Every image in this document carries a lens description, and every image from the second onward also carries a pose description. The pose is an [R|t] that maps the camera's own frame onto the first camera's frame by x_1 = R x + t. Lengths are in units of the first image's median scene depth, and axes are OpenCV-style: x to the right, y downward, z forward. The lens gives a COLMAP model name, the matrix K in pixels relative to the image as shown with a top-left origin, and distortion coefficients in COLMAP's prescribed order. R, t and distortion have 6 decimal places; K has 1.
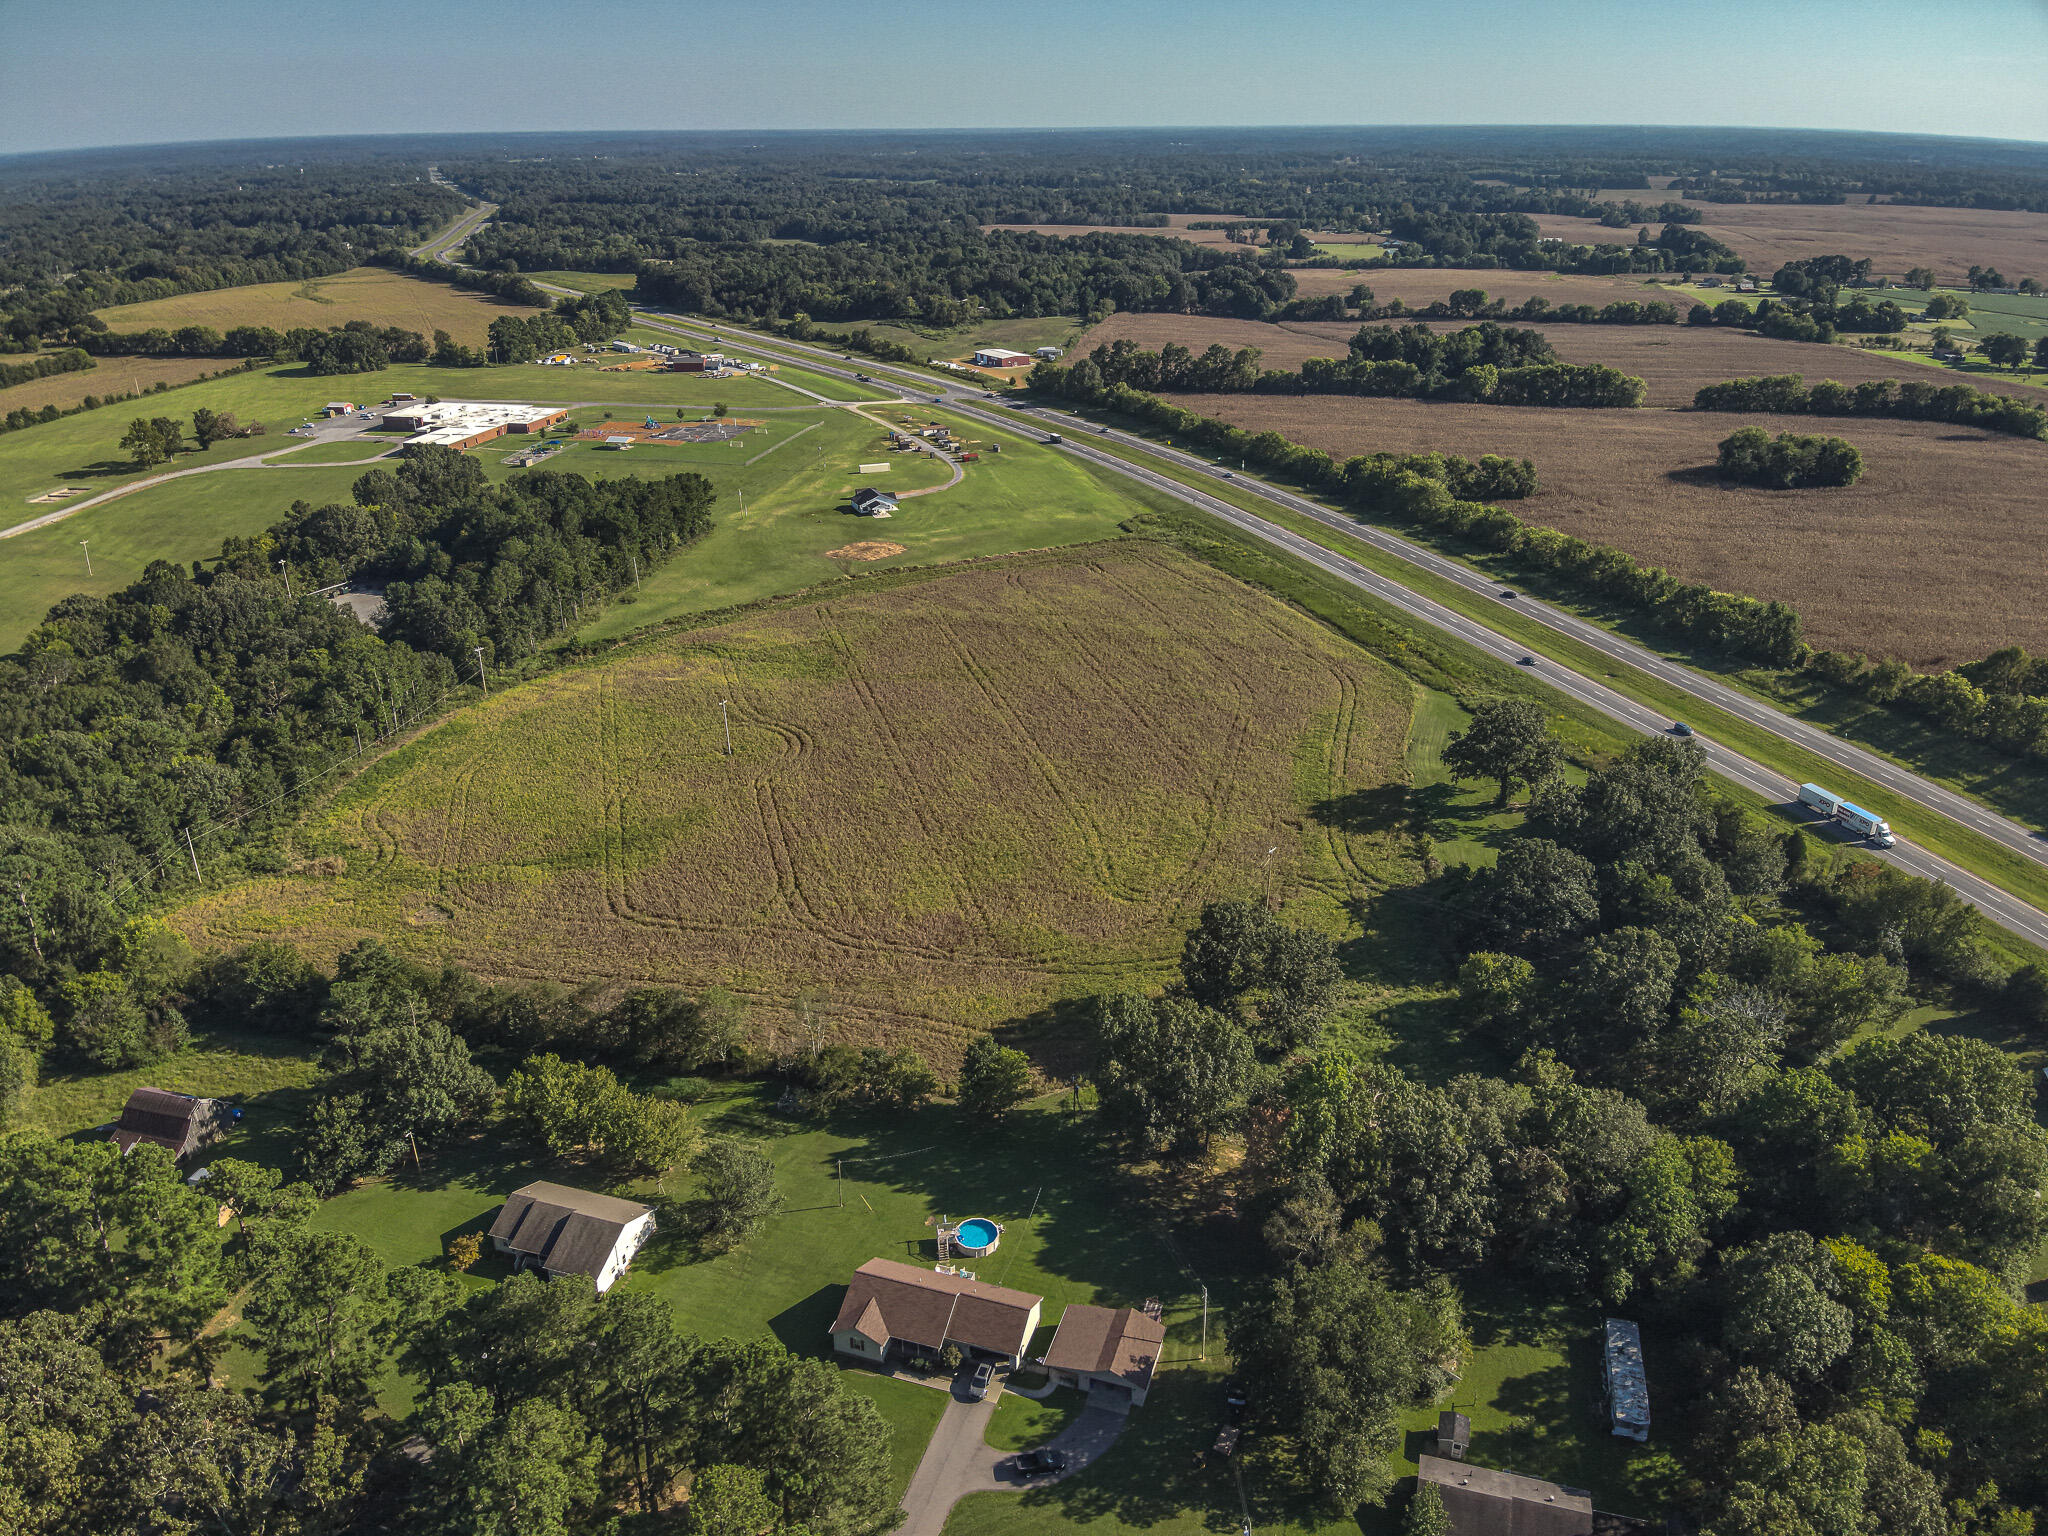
lens RADIAL K [[1486.7, 0, 1034.3], [0, 1486.7, 783.1], [0, 0, 1]] dist [0.092875, -0.186034]
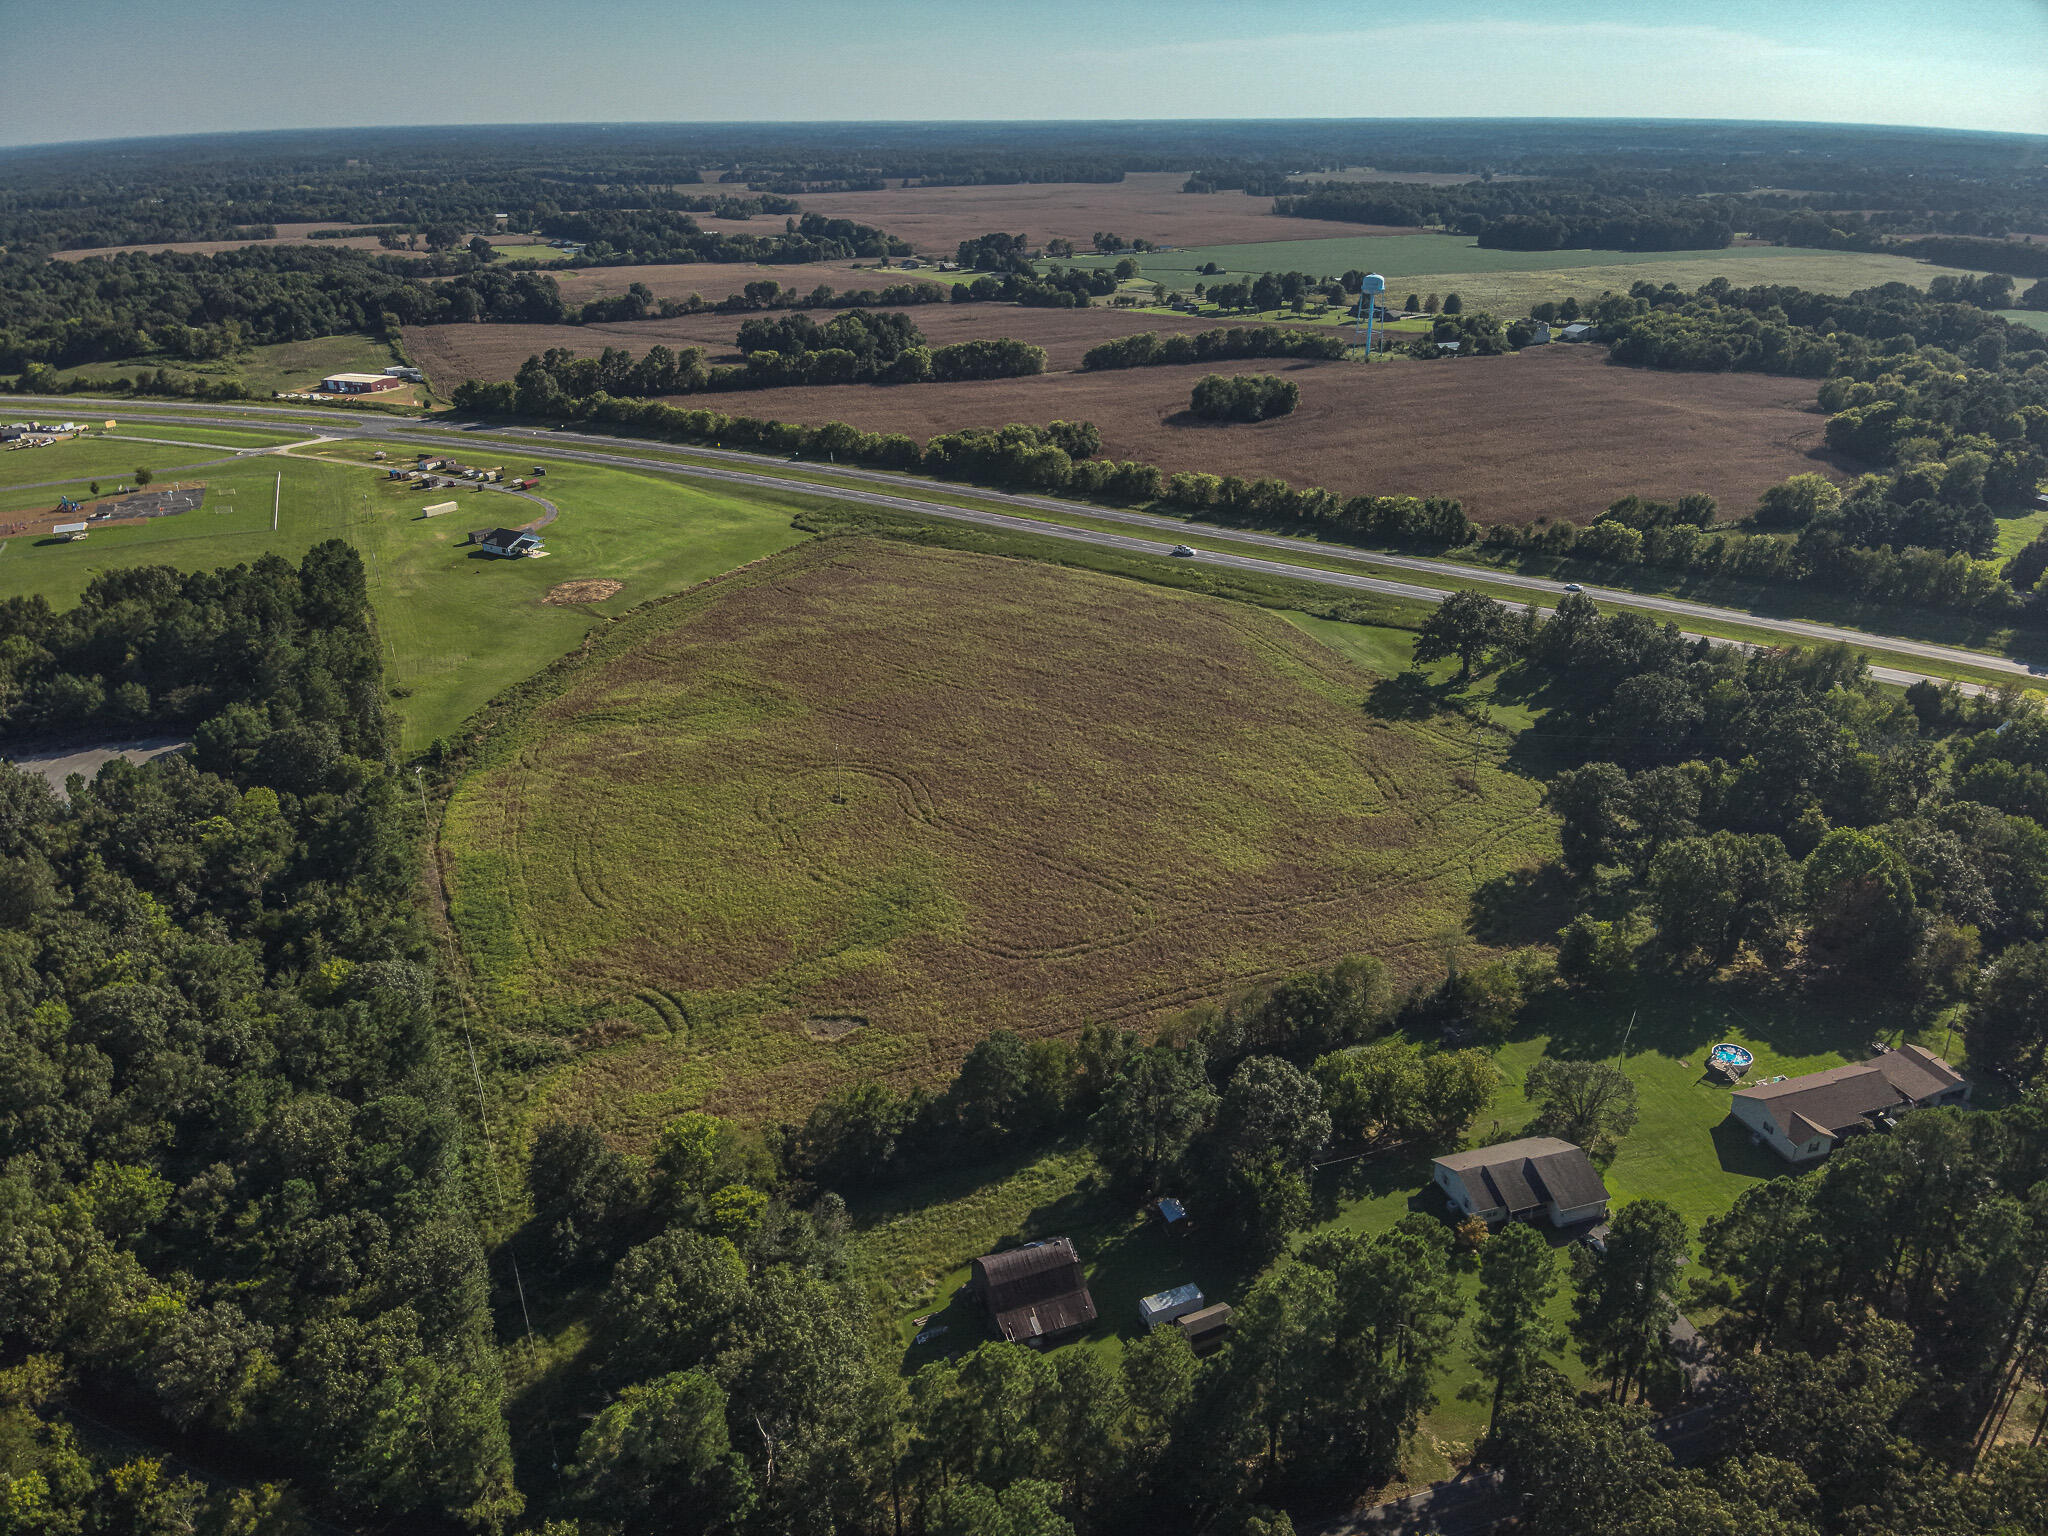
lens RADIAL K [[1486.7, 0, 1021.5], [0, 1486.7, 802.1], [0, 0, 1]] dist [0.092875, -0.186034]
pose [[0.809841, -0.243001, 0.533955, -0.293770], [0.237062, 0.968109, 0.081034, -0.031974], [-0.536618, 0.060956, 0.841621, 0.079519]]
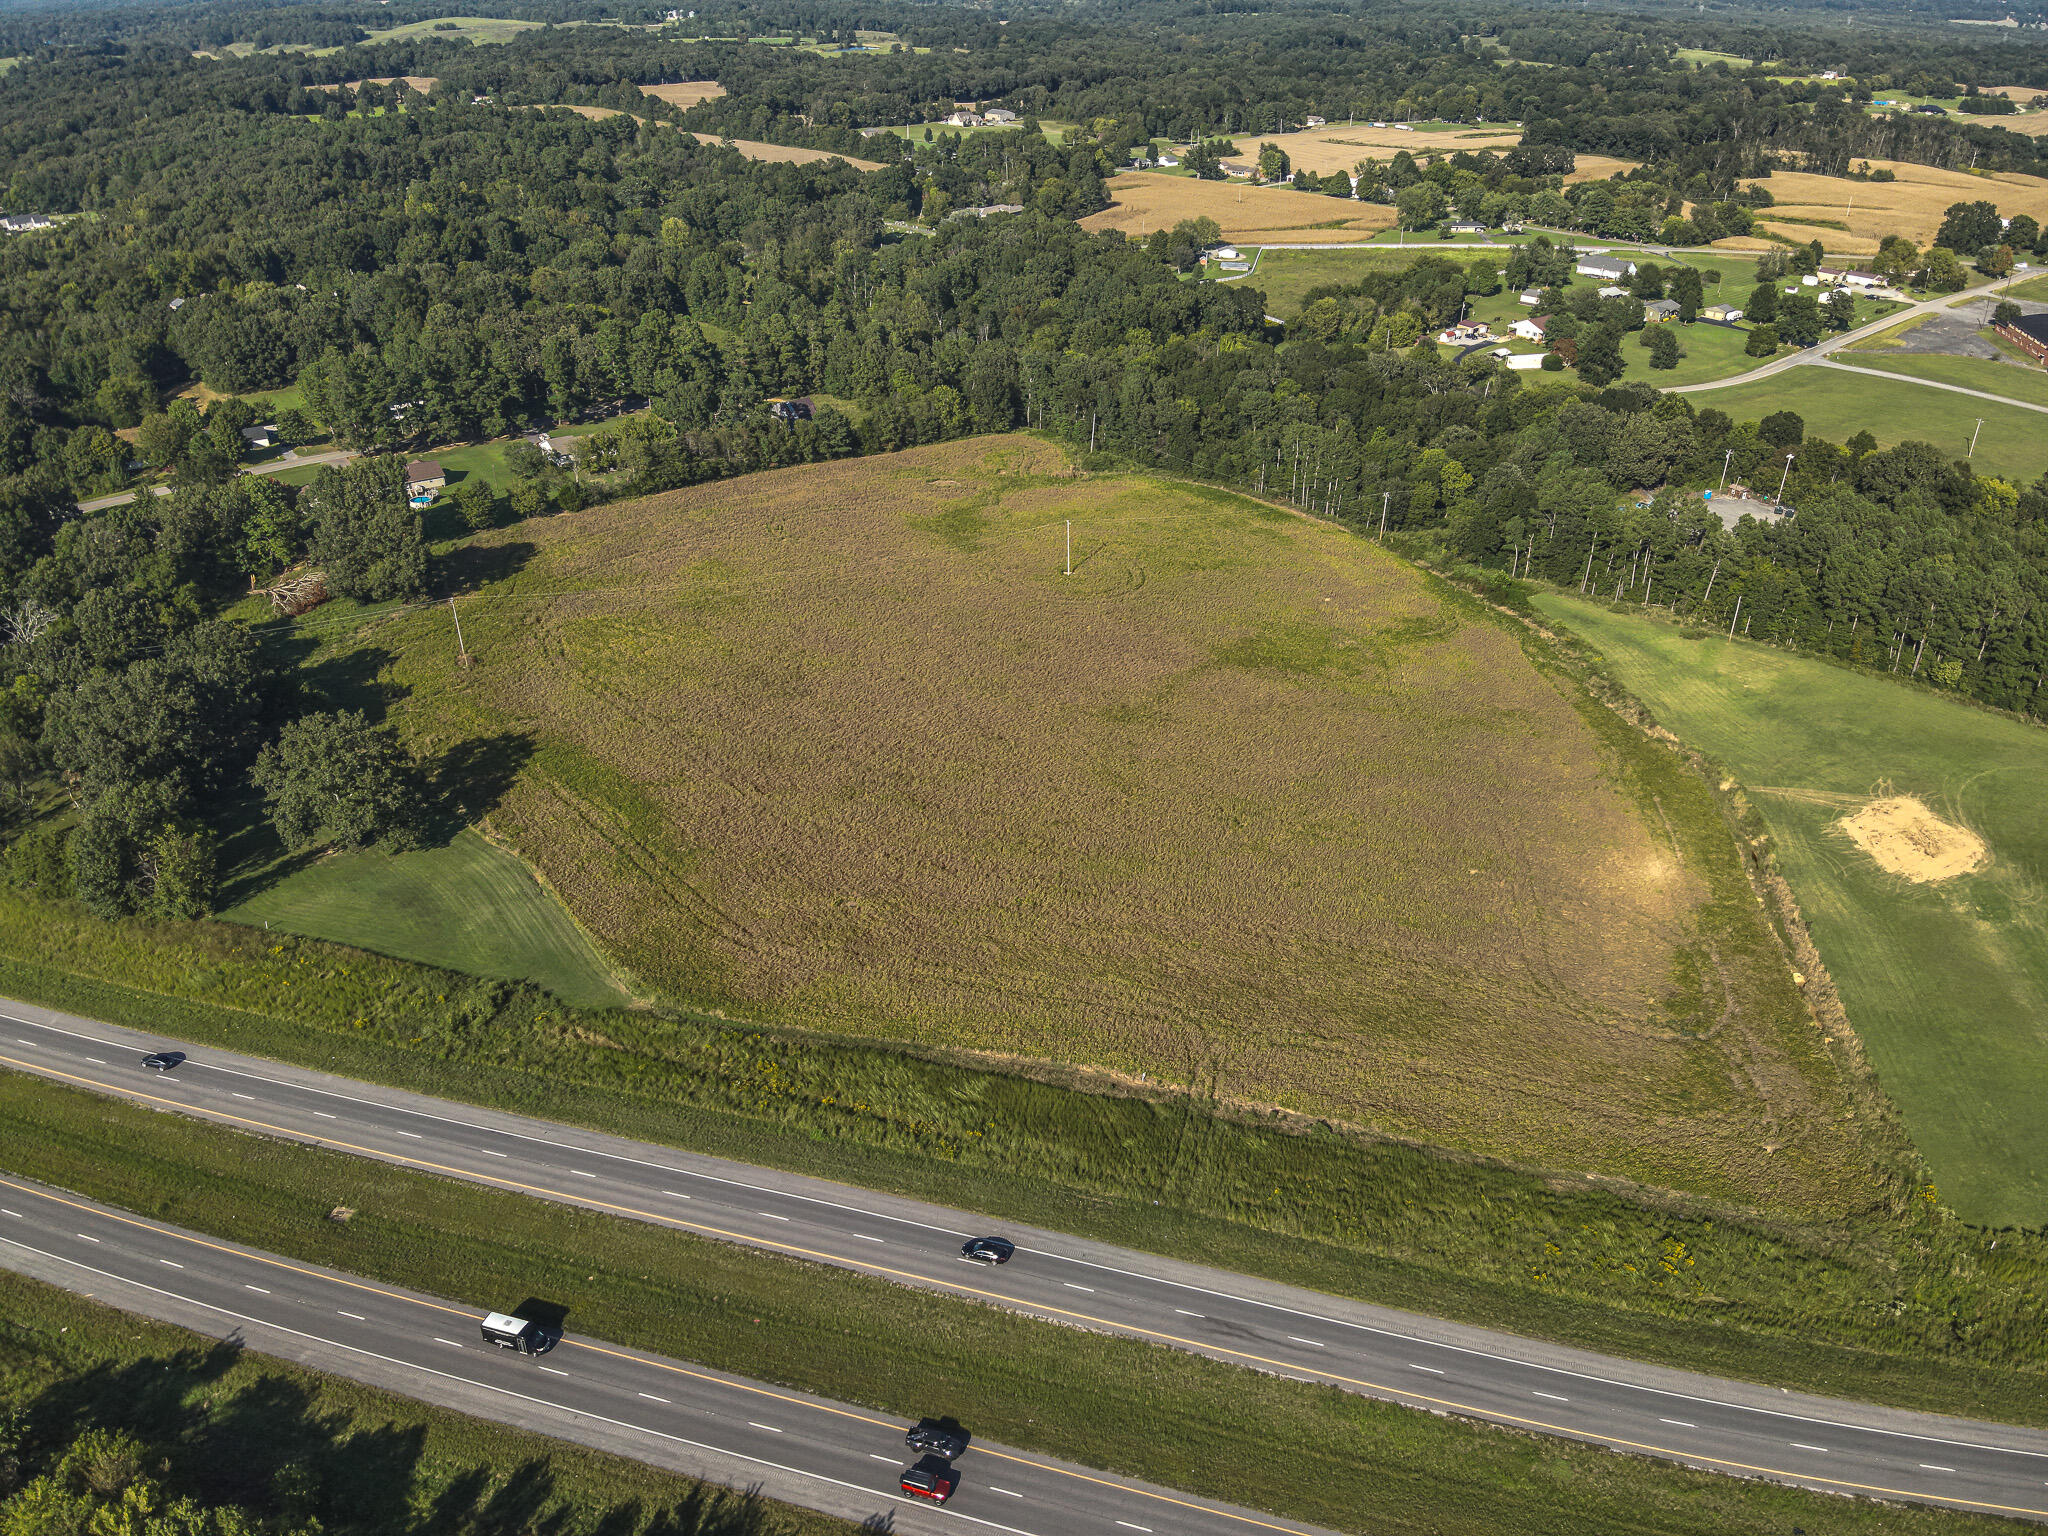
lens RADIAL K [[1486.7, 0, 1026.5], [0, 1486.7, 773.6], [0, 0, 1]] dist [0.092875, -0.186034]
pose [[-0.592968, 0.395497, -0.701406, 0.285712], [-0.324676, 0.679687, 0.657731, -0.287545], [0.736868, 0.617744, -0.274625, 0.650949]]
